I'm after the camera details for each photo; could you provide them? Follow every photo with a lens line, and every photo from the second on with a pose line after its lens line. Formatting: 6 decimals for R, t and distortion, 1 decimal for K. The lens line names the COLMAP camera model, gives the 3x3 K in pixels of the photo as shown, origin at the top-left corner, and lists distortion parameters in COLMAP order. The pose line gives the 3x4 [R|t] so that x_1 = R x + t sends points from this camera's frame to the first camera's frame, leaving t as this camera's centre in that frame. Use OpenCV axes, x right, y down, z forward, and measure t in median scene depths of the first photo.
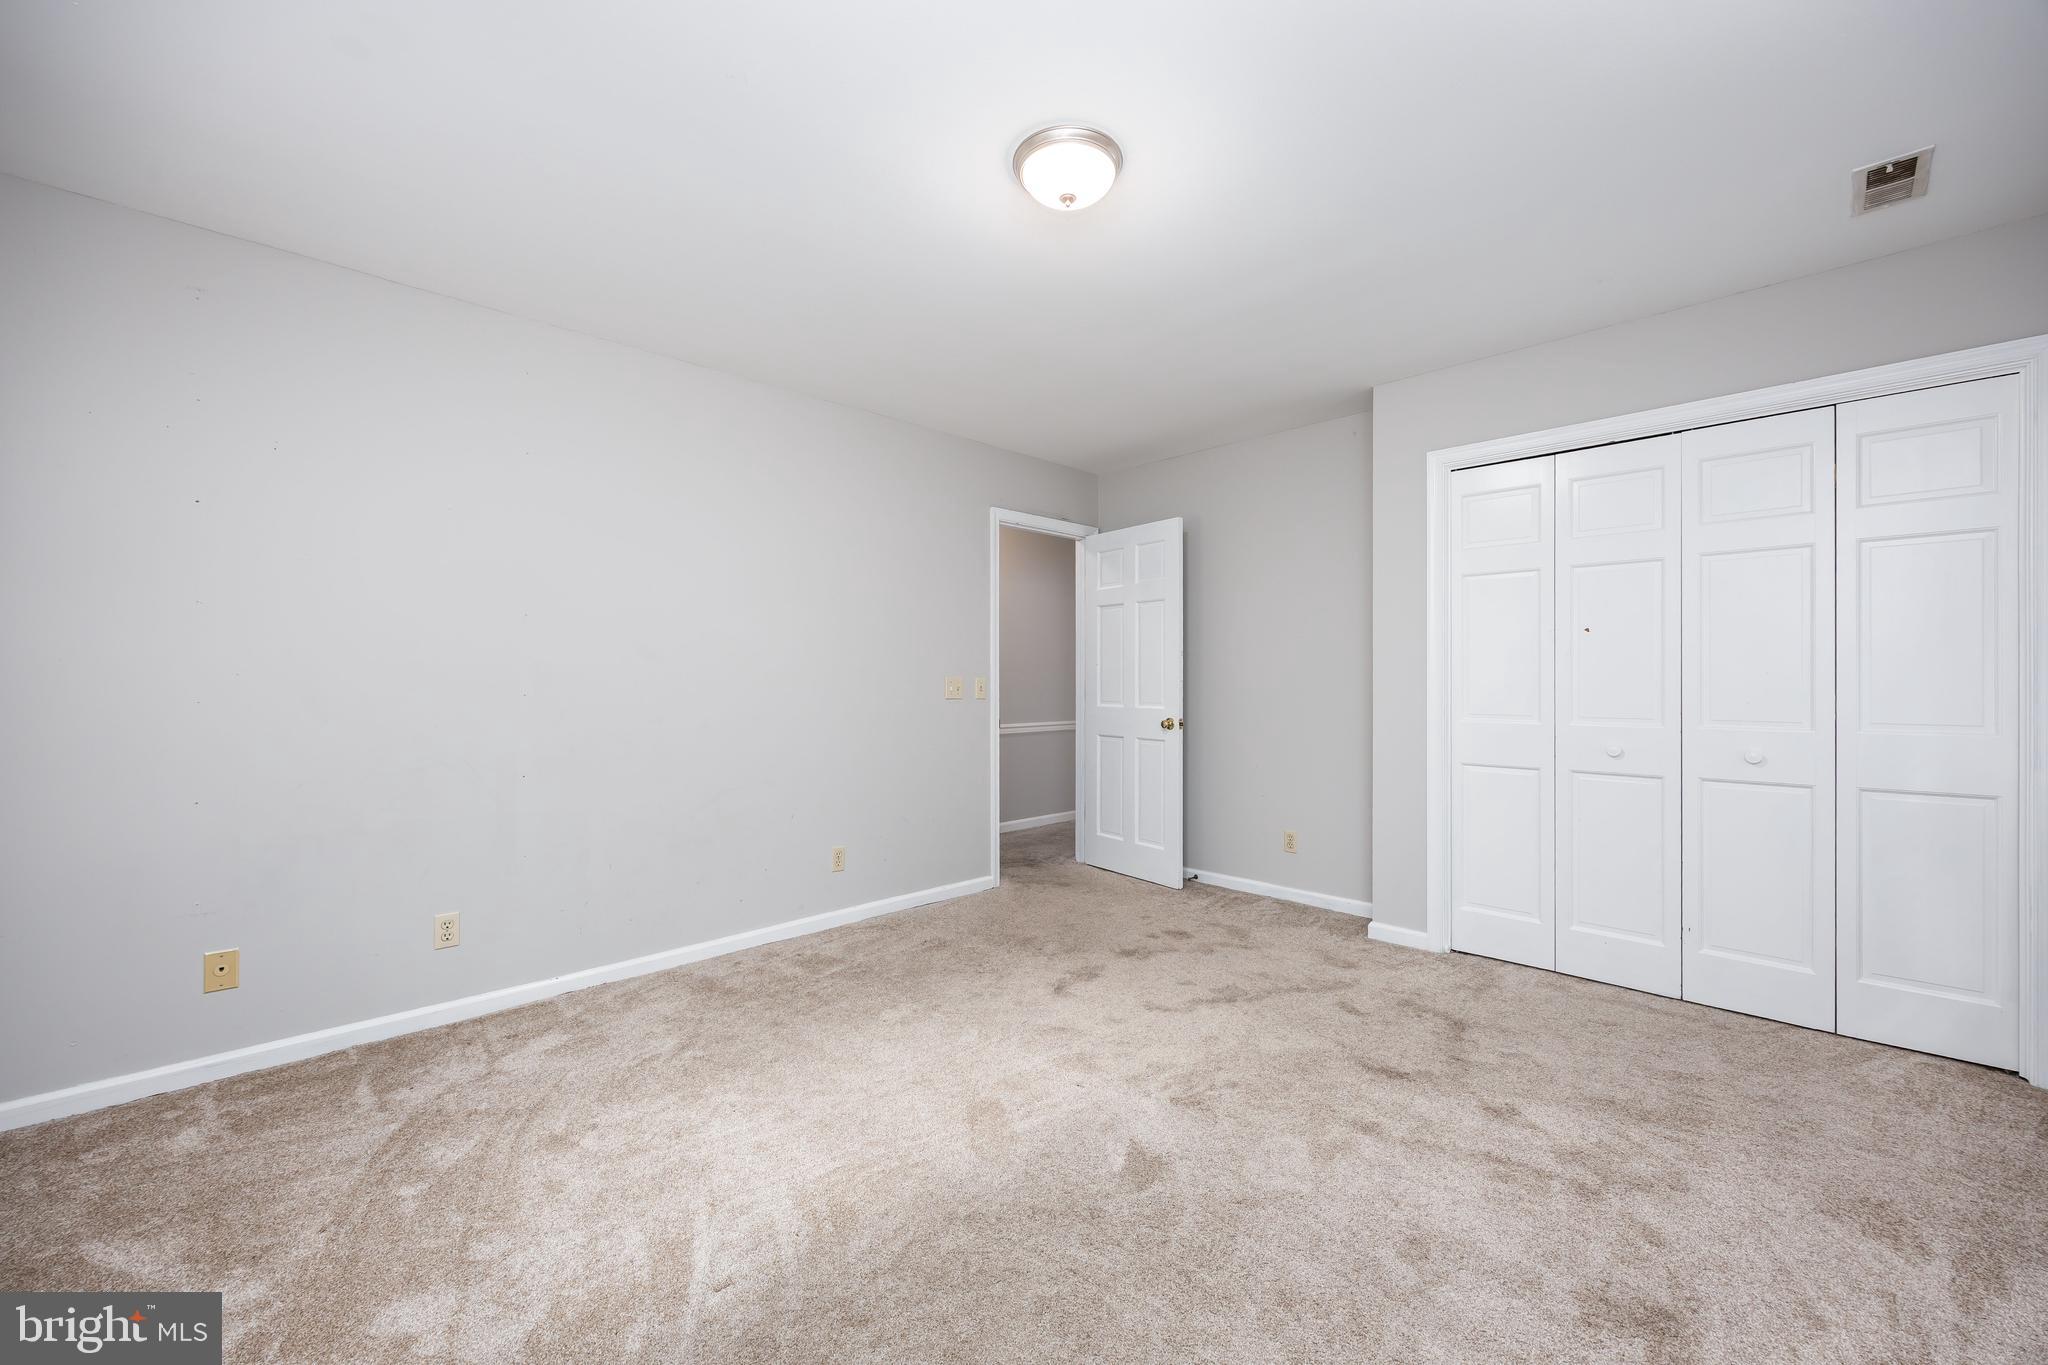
lens RADIAL K [[789.5, 0, 1026.4], [0, 789.5, 687.2], [0, 0, 1]] dist [-0.003342, 0.000343]
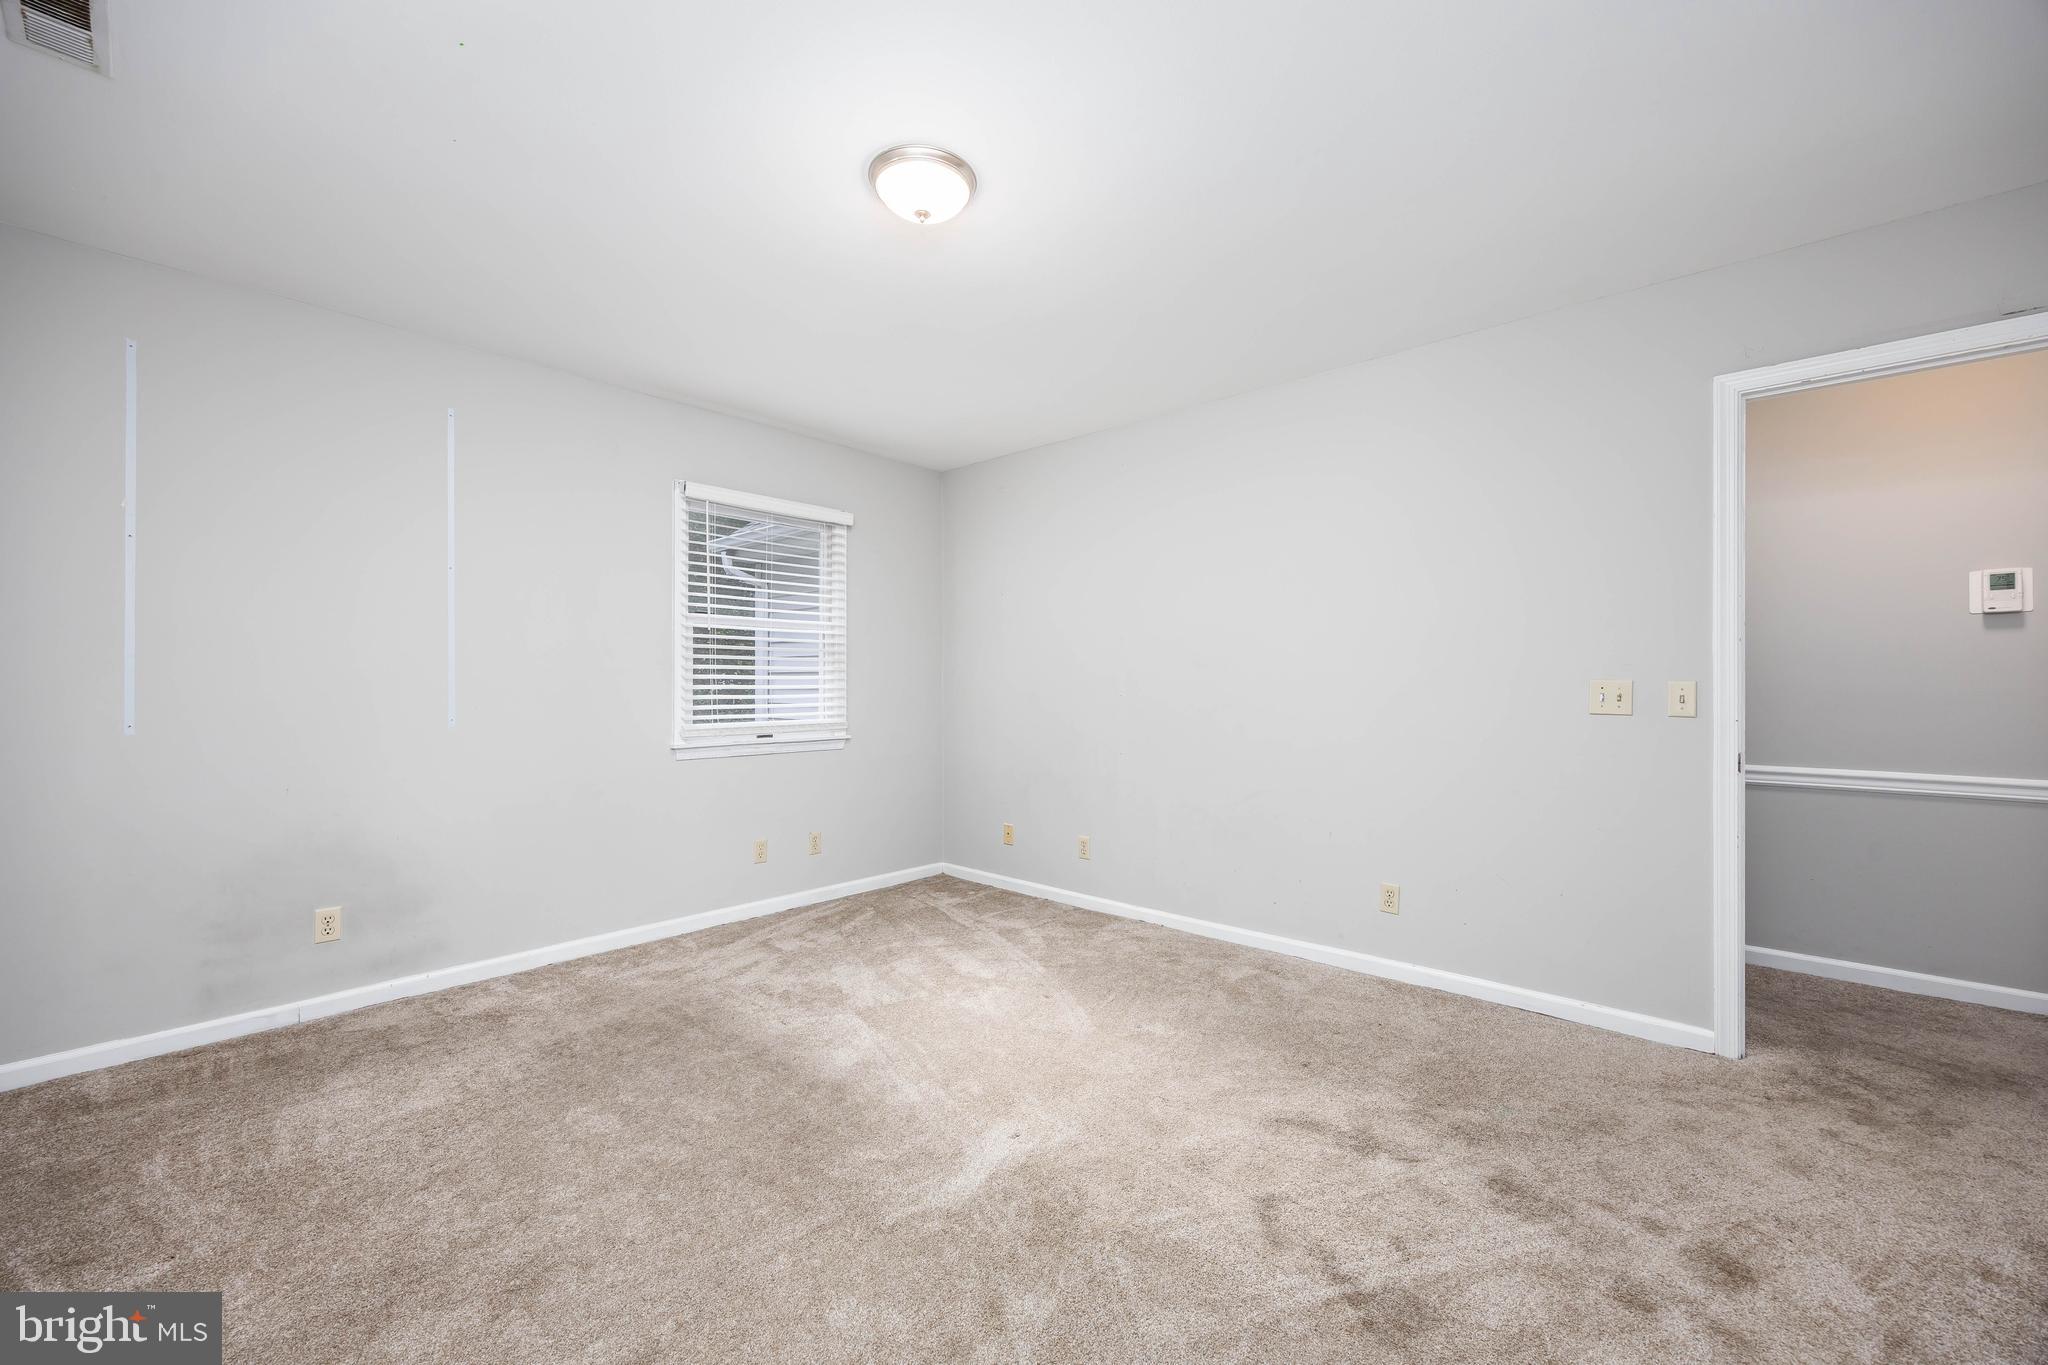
lens RADIAL K [[789.5, 0, 1026.4], [0, 789.5, 687.2], [0, 0, 1]] dist [-0.003342, 0.000343]
pose [[0.068343, 0.003772, -0.997655, 0.670587], [-0.004516, 0.999984, 0.003472, -0.008320], [0.997652, 0.004268, 0.068359, 0.657472]]
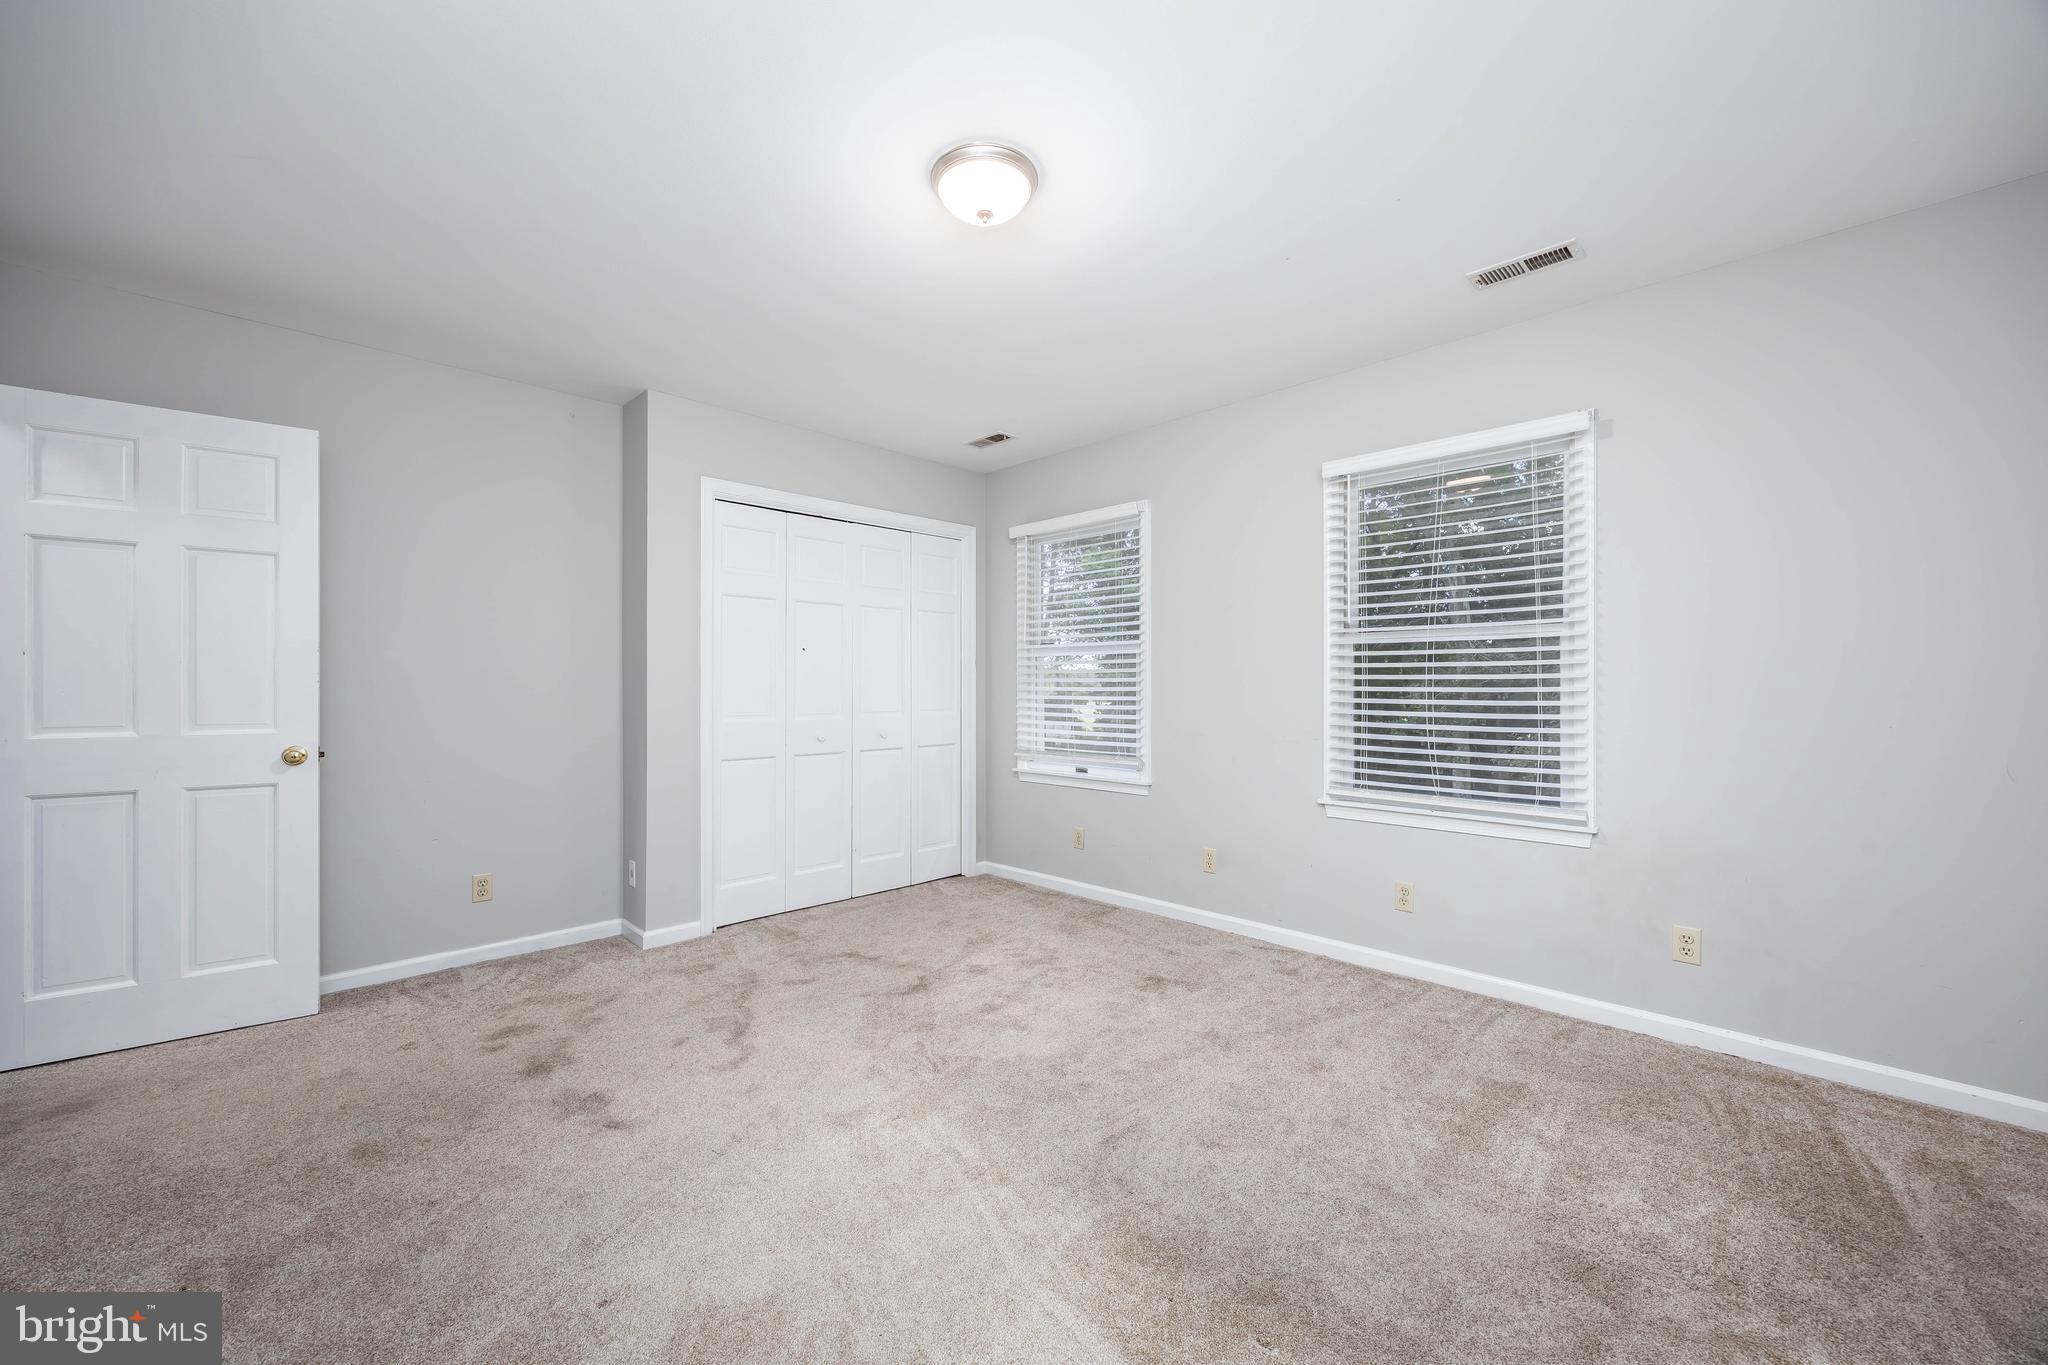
lens RADIAL K [[789.5, 0, 1026.4], [0, 789.5, 687.2], [0, 0, 1]] dist [-0.003342, 0.000343]
pose [[0.018057, -0.002975, 0.999833, -0.597499], [0.010299, 0.999943, 0.002789, -0.006362], [-0.999784, 0.010247, 0.018087, 0.564416]]
